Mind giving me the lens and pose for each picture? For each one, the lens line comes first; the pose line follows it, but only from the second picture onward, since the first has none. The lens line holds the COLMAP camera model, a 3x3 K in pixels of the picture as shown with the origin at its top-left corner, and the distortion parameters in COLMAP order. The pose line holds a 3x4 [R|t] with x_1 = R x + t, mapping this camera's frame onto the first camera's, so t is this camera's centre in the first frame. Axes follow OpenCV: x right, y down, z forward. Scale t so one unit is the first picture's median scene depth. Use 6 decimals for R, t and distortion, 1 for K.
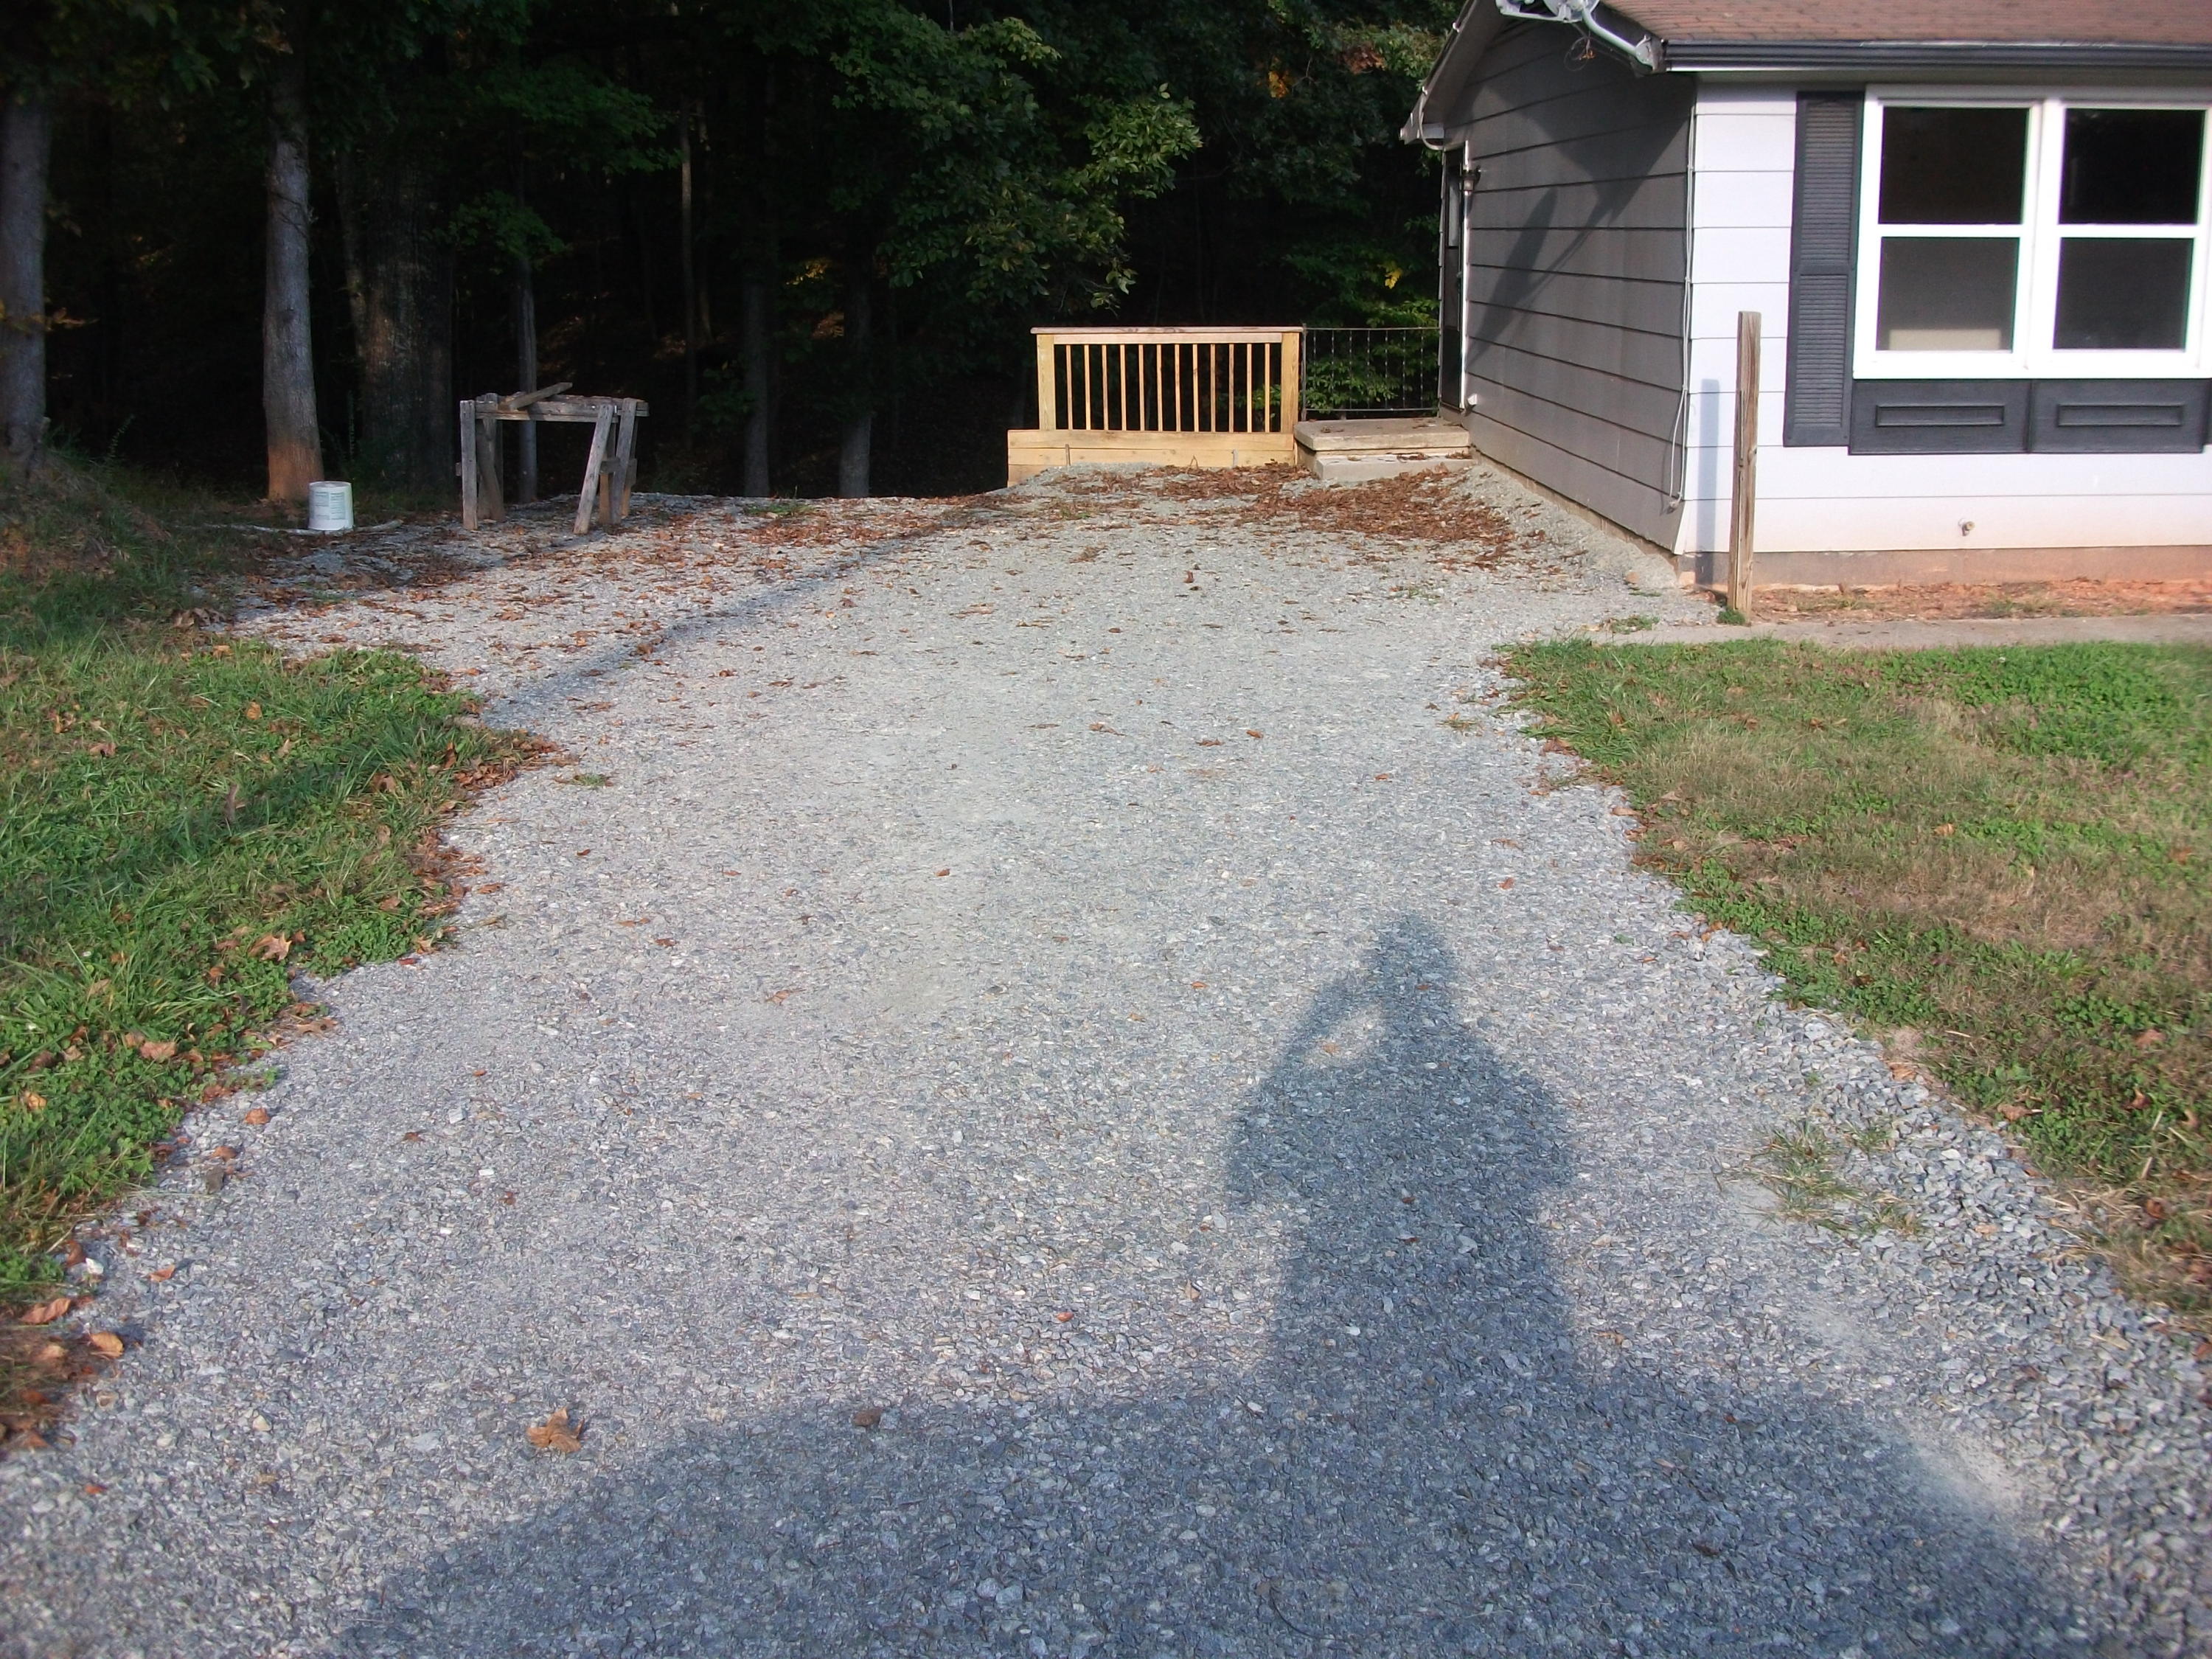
lens RADIAL K [[2120.1, 0, 1066.2], [0, 2120.1, 827.9], [0, 0, 1]] dist [-0.139105, 0.068553]
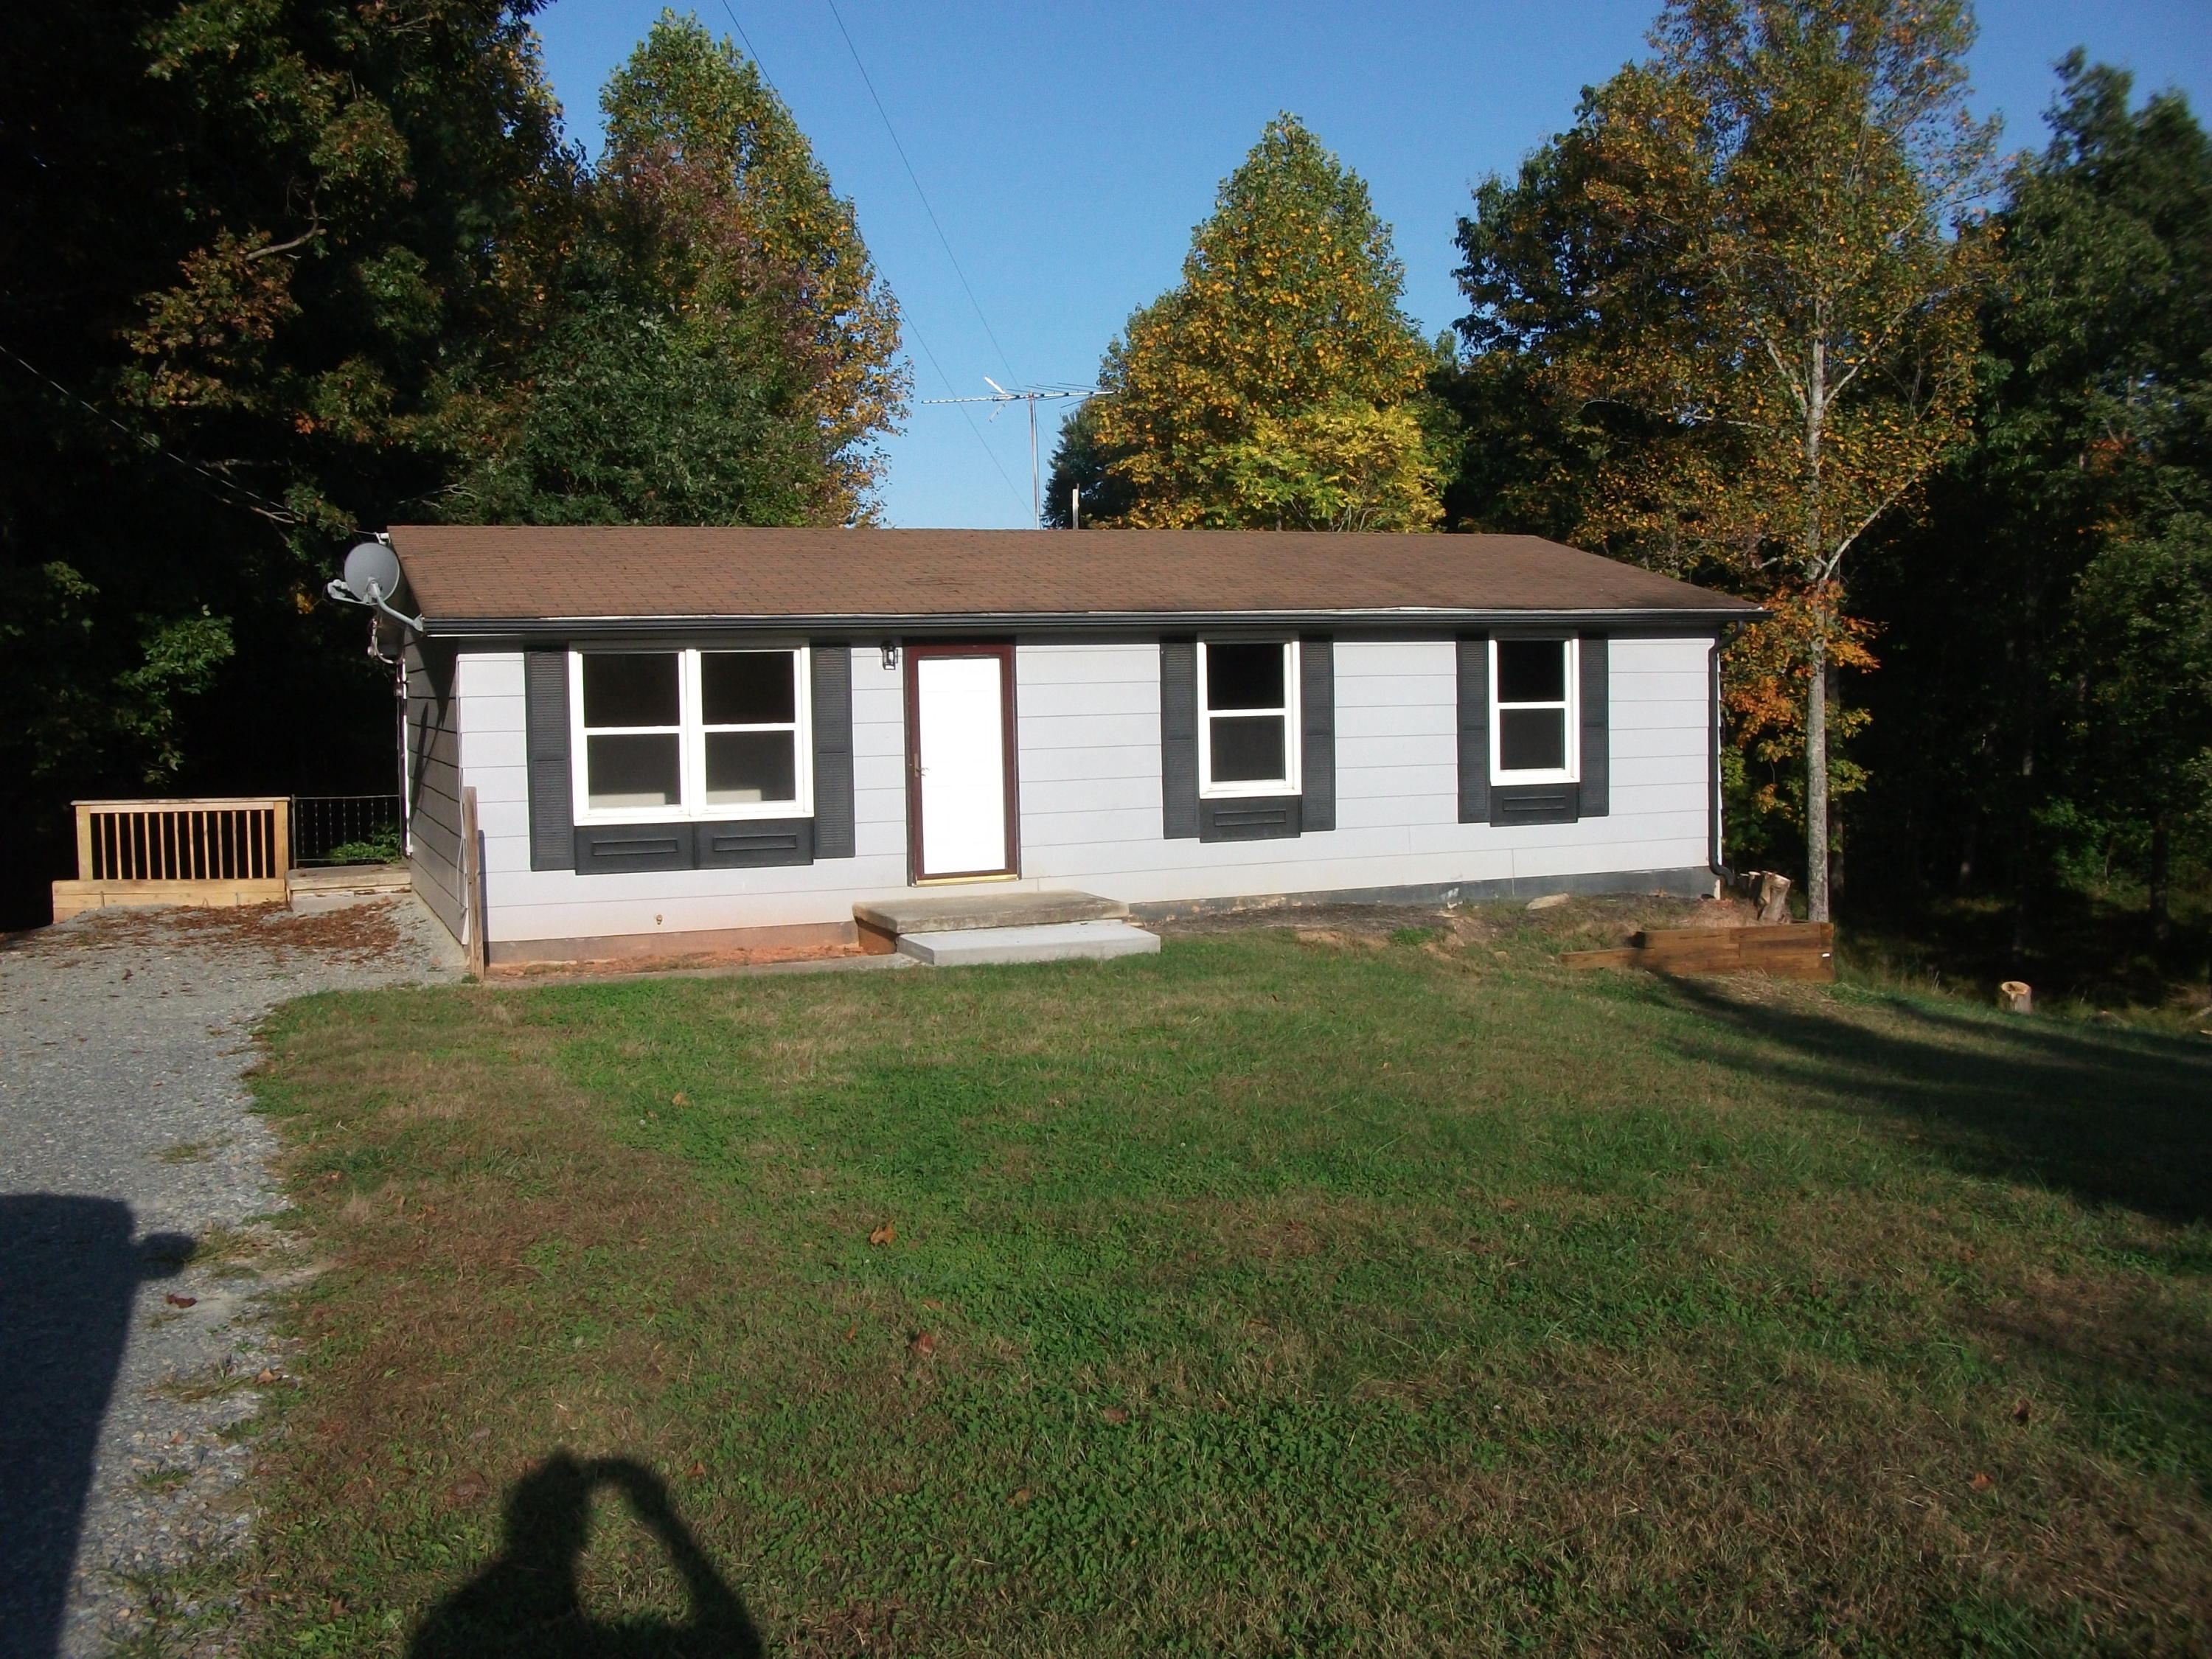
lens RADIAL K [[2120.1, 0, 1066.2], [0, 2120.1, 827.9], [0, 0, 1]] dist [-0.139105, 0.068553]
pose [[0.932975, -0.014686, 0.359642, 0.099480], [0.090507, 0.976636, -0.194911, 0.077769], [-0.348377, 0.214397, 0.912506, -0.353060]]
